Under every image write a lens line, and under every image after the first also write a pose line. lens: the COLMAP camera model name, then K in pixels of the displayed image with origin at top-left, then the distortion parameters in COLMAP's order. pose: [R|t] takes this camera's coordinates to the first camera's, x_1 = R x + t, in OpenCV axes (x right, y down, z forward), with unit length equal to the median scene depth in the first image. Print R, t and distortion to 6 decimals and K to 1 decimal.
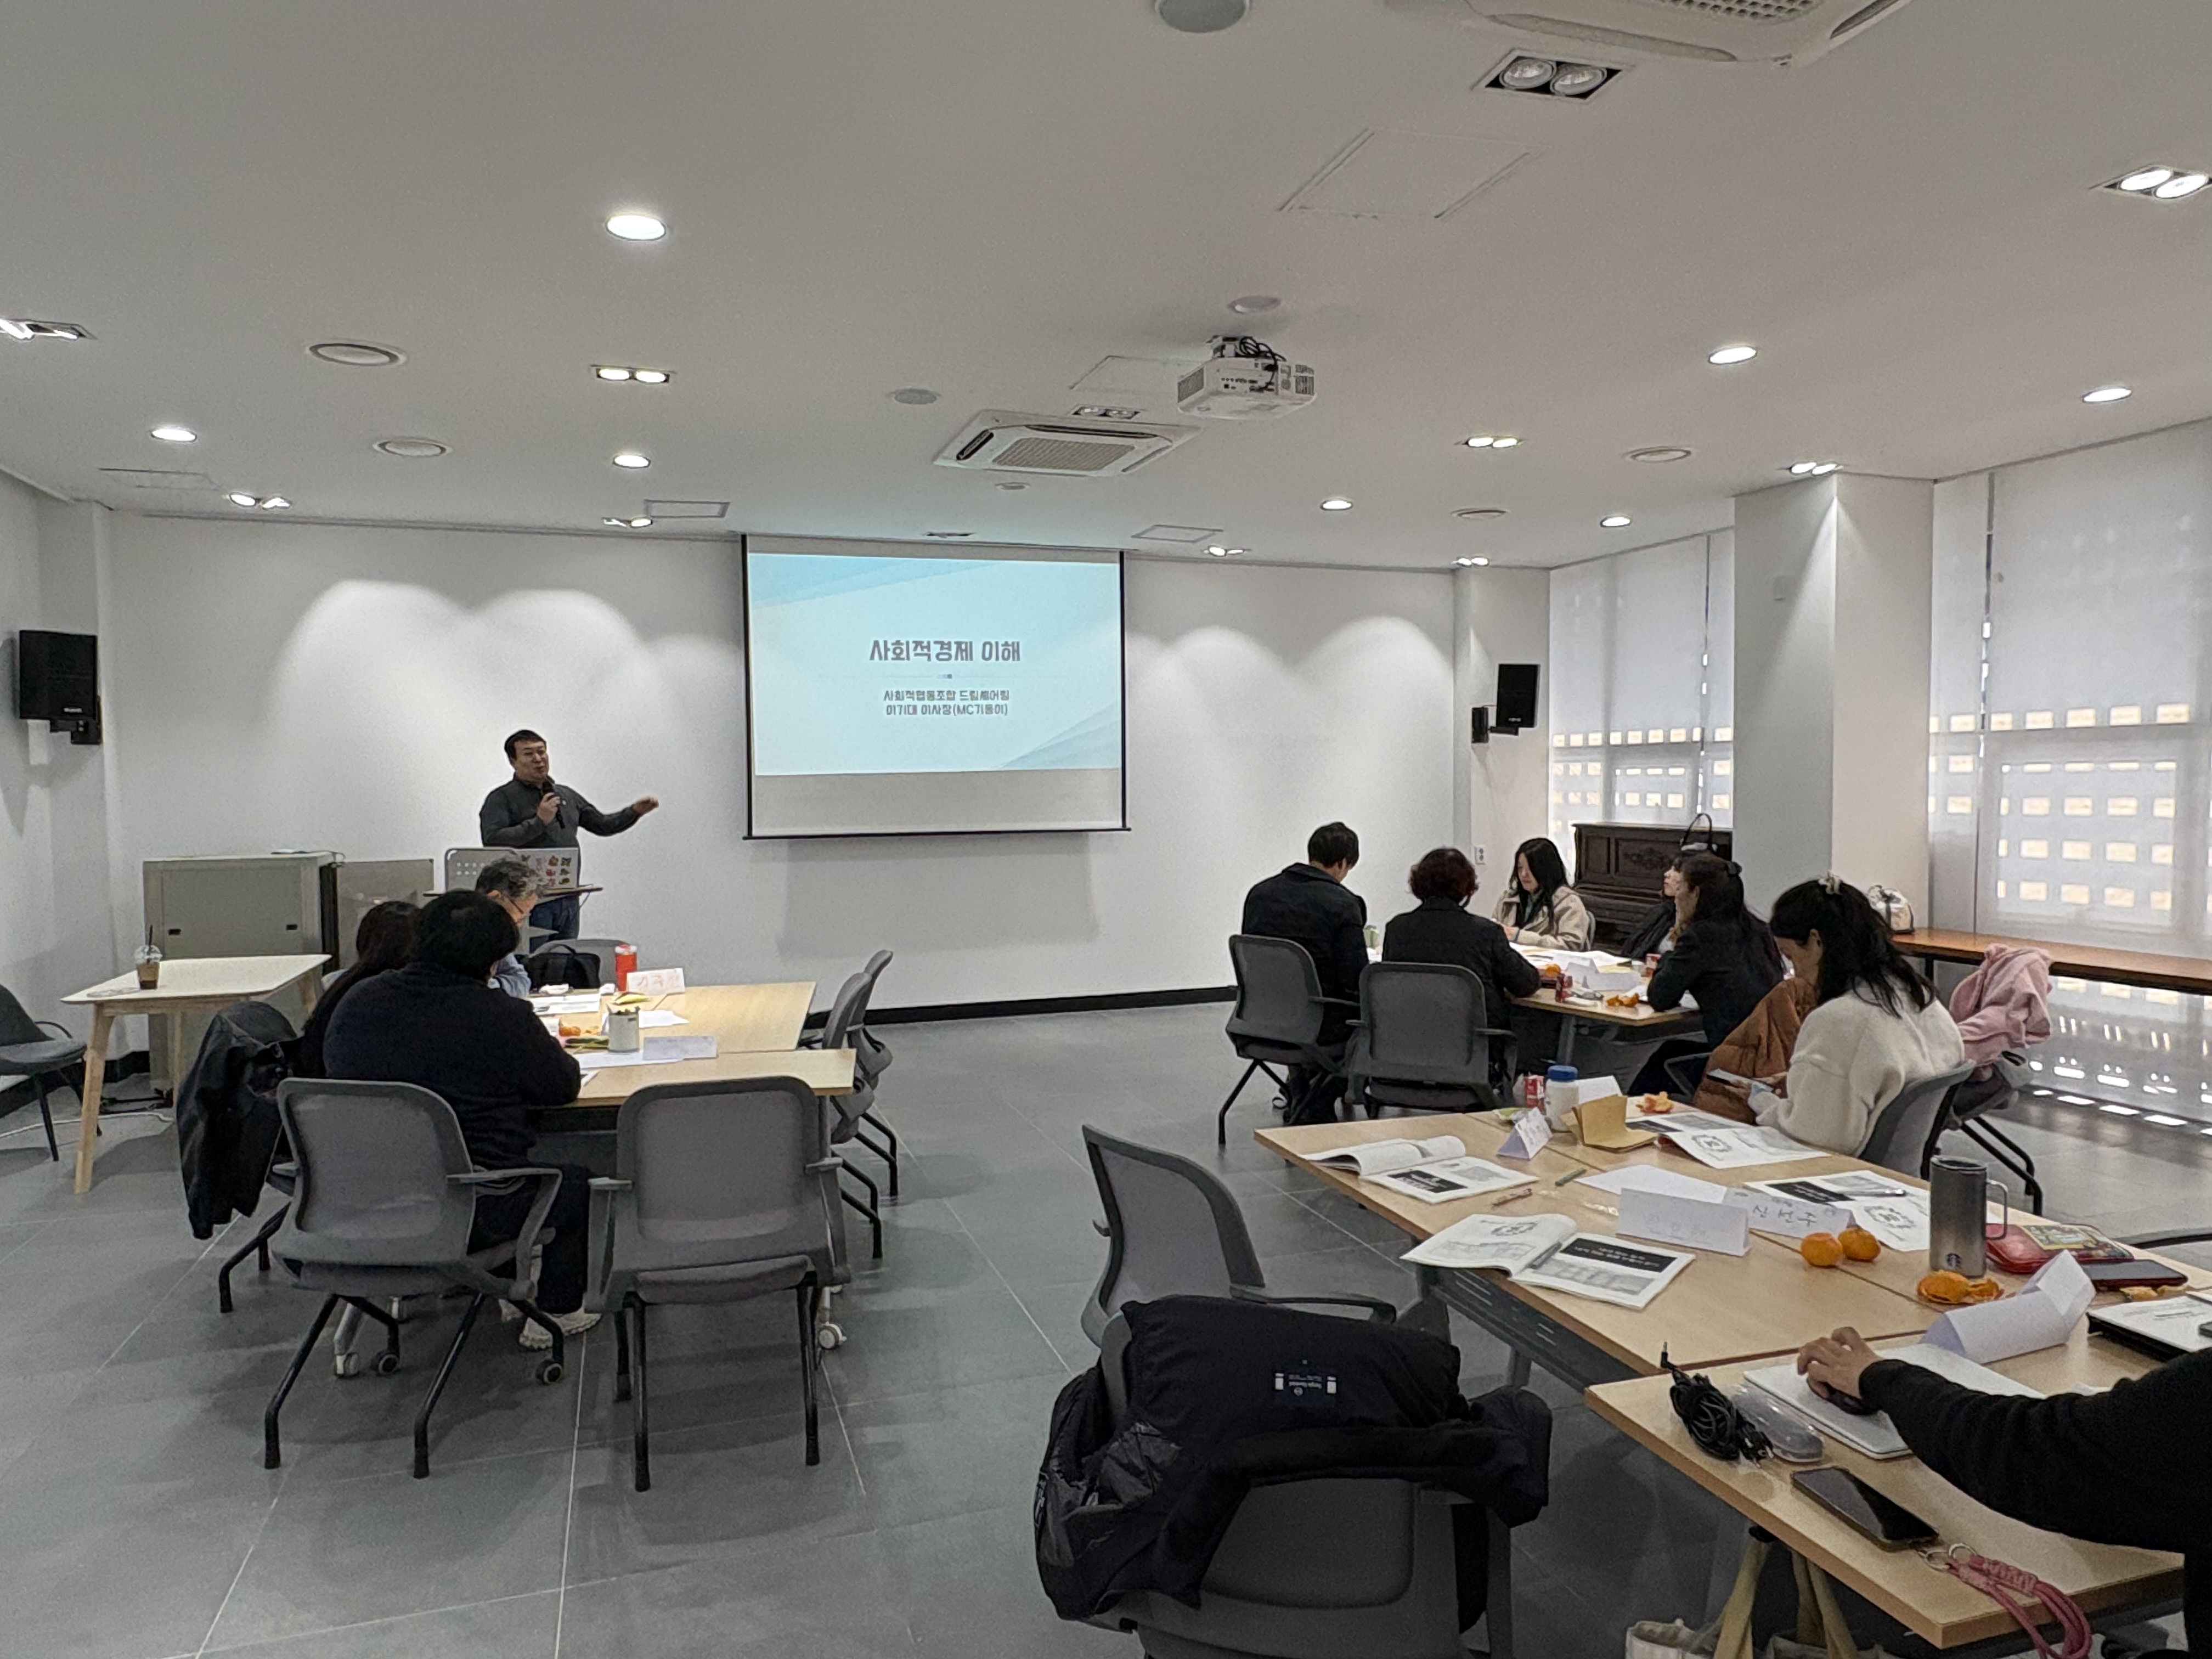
lens RADIAL K [[1393.4, 0, 1115.6], [0, 1393.4, 829.4], [0, 0, 1]] dist [-0.003797, 0.003636]
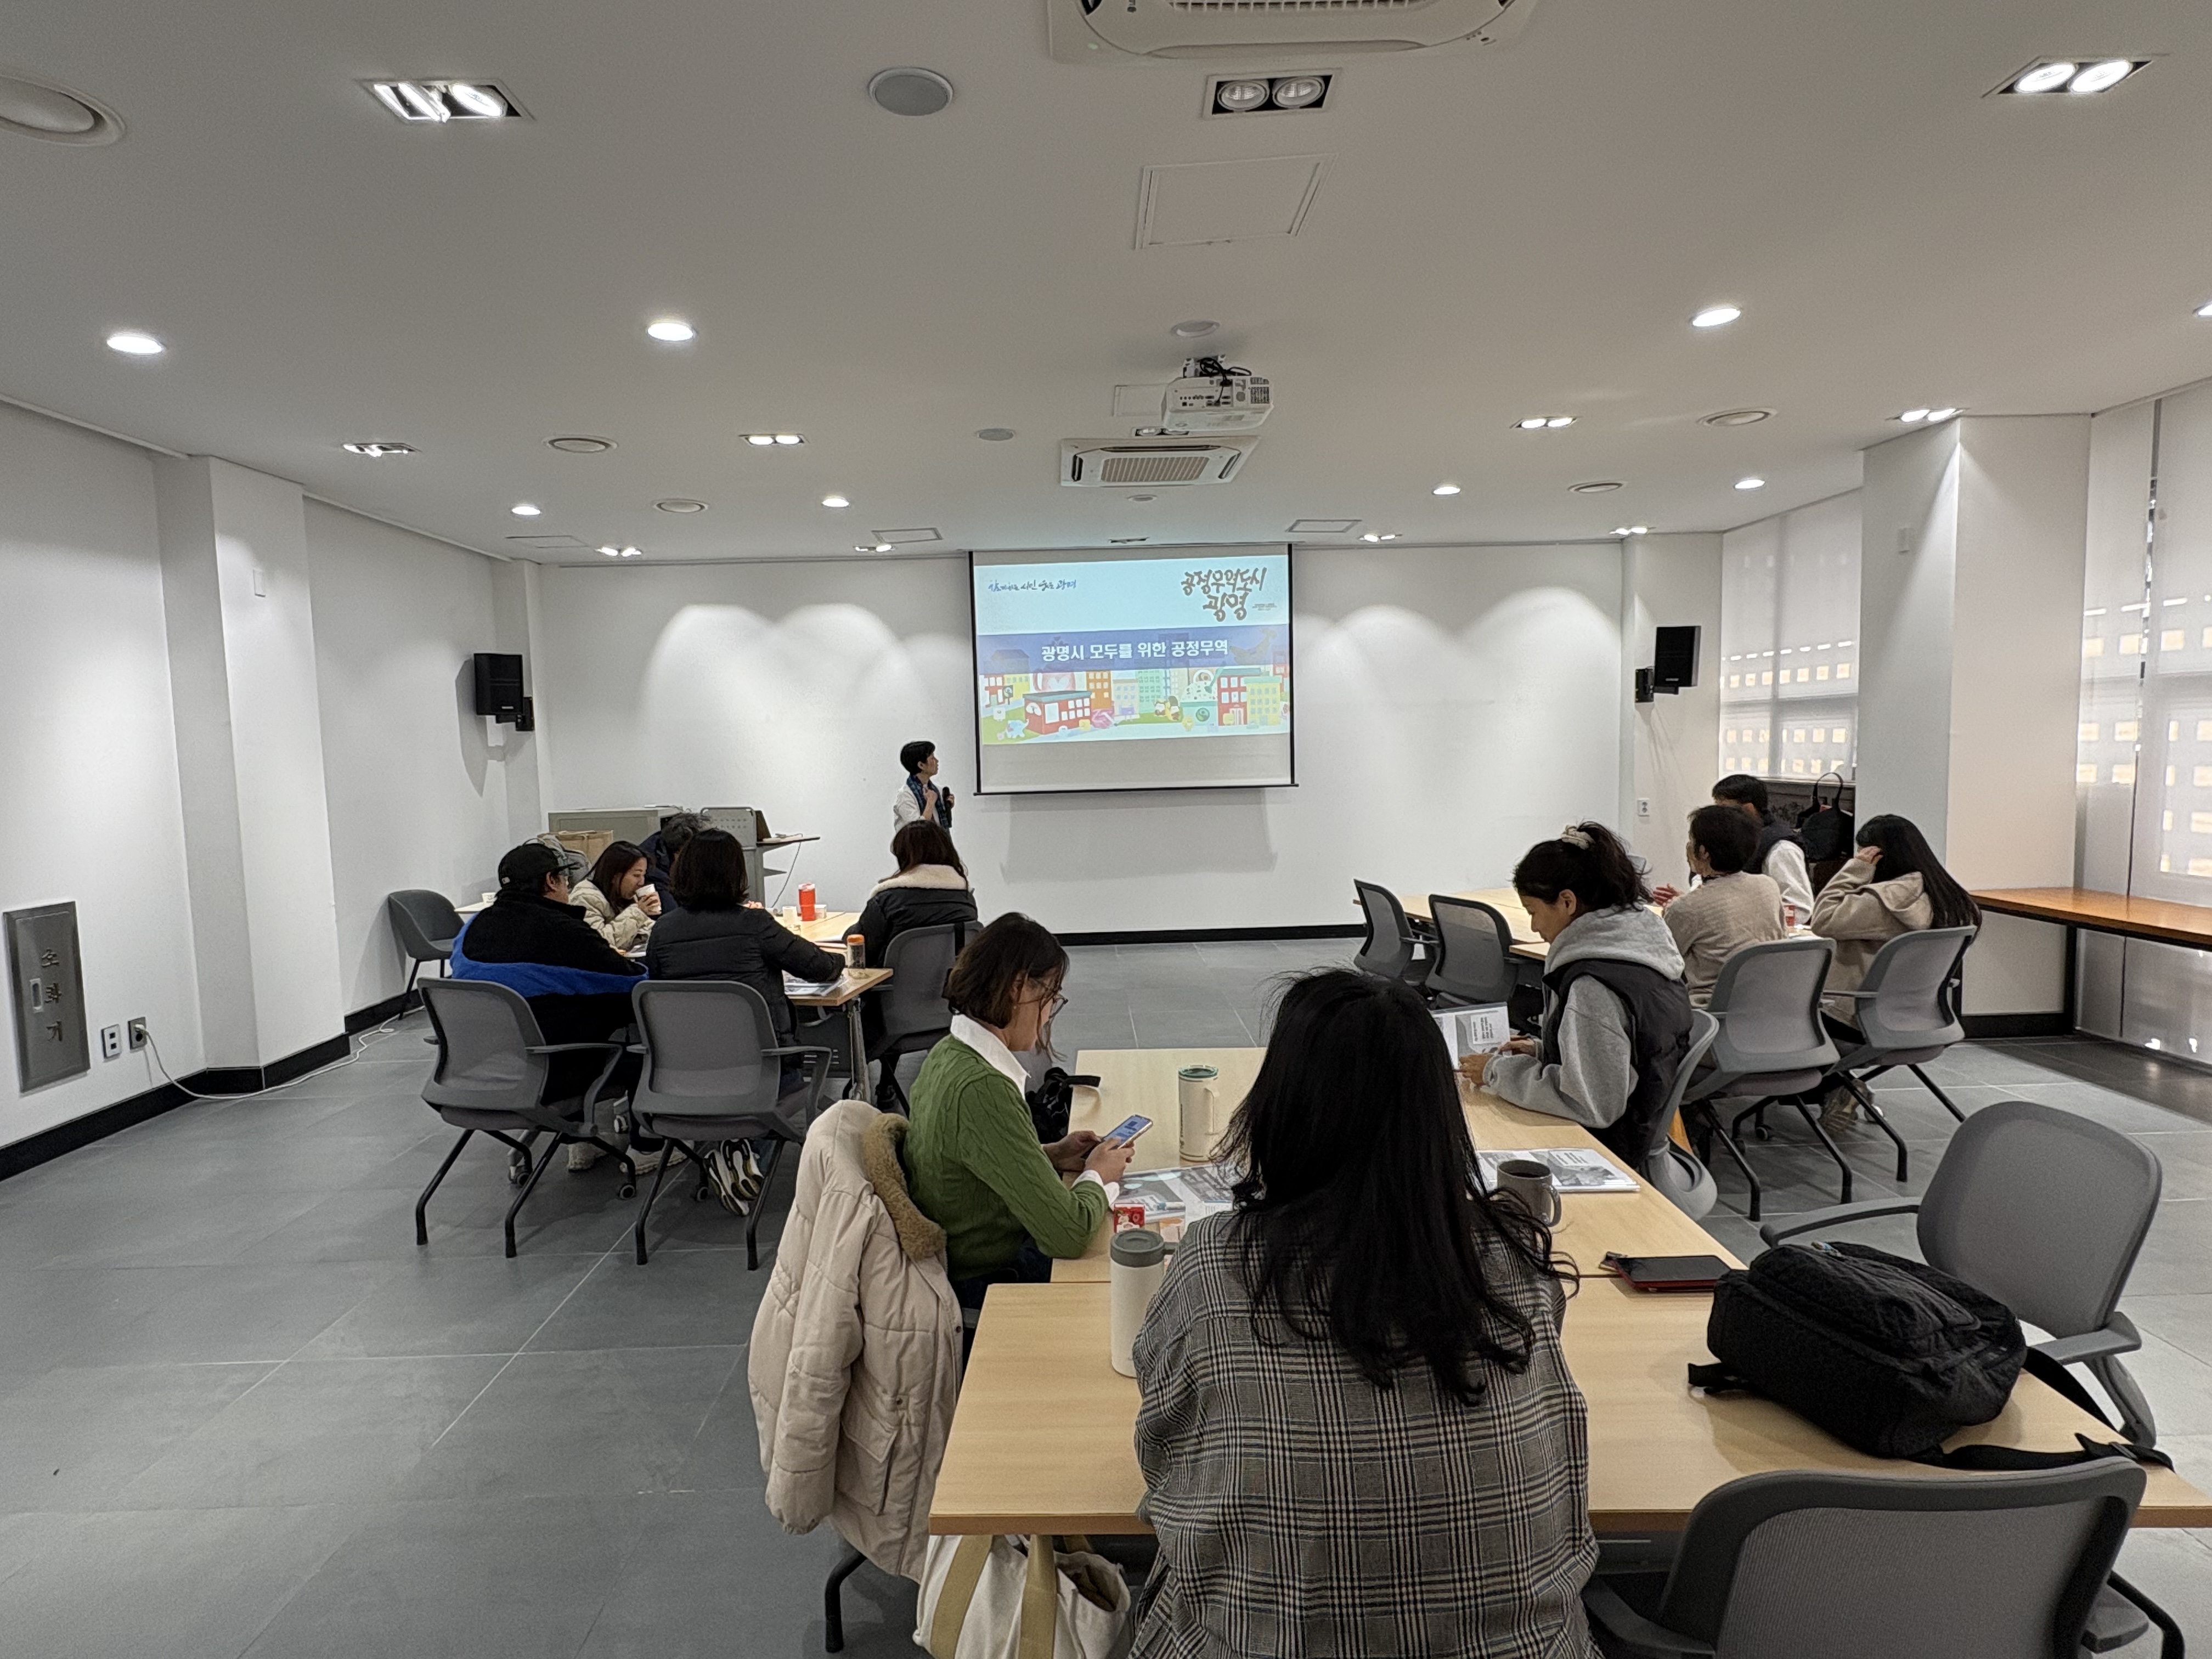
lens RADIAL K [[1162.6, 0, 1106.0], [0, 1162.6, 829.5], [0, 0, 1]] dist [-0.003551, 0.001458]
pose [[0.953324, 0.007630, -0.301853, 0.178879], [0.005579, 0.999065, 0.042871, -0.007187], [0.301897, -0.042554, 0.952390, 0.036526]]
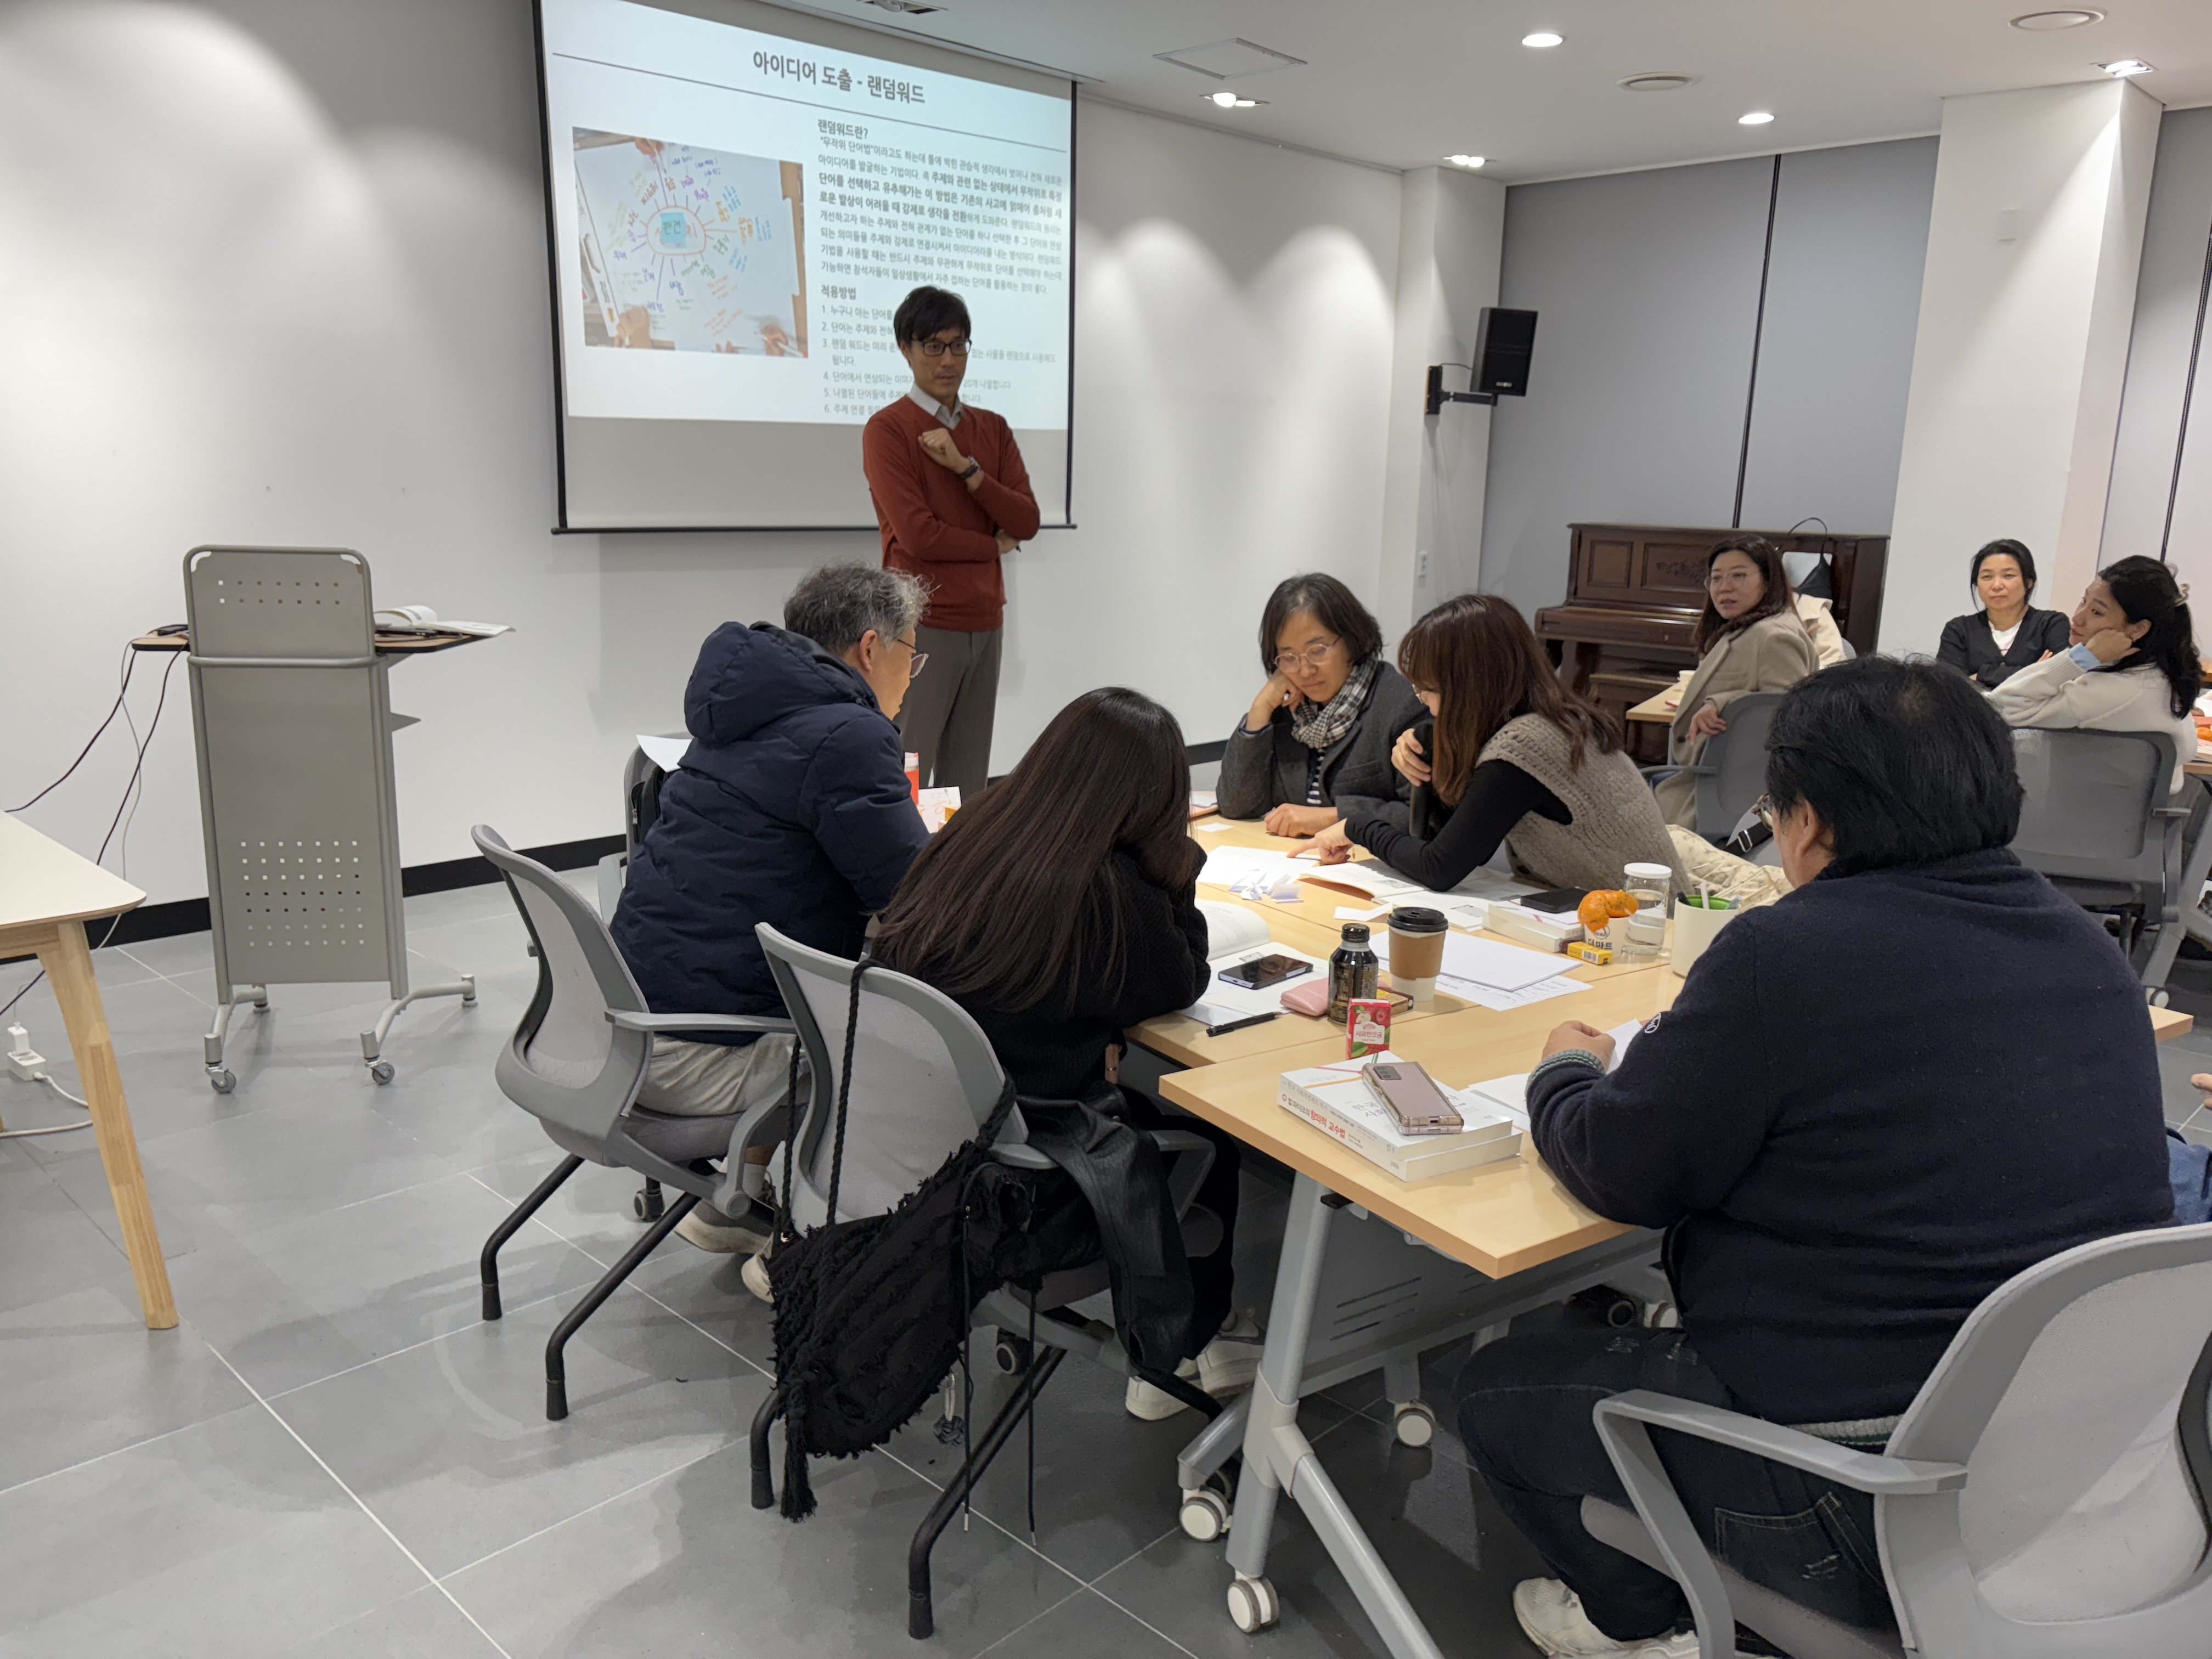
lens RADIAL K [[1689.0, 0, 1106.0], [0, 1689.0, 829.5], [0, 0, 1]] dist [0.005043, 0.001512]
pose [[0.891792, -0.068621, 0.447212, -0.415855], [-0.009748, 0.985288, 0.170623, 0.006486], [-0.452341, -0.156519, 0.878003, 0.312126]]
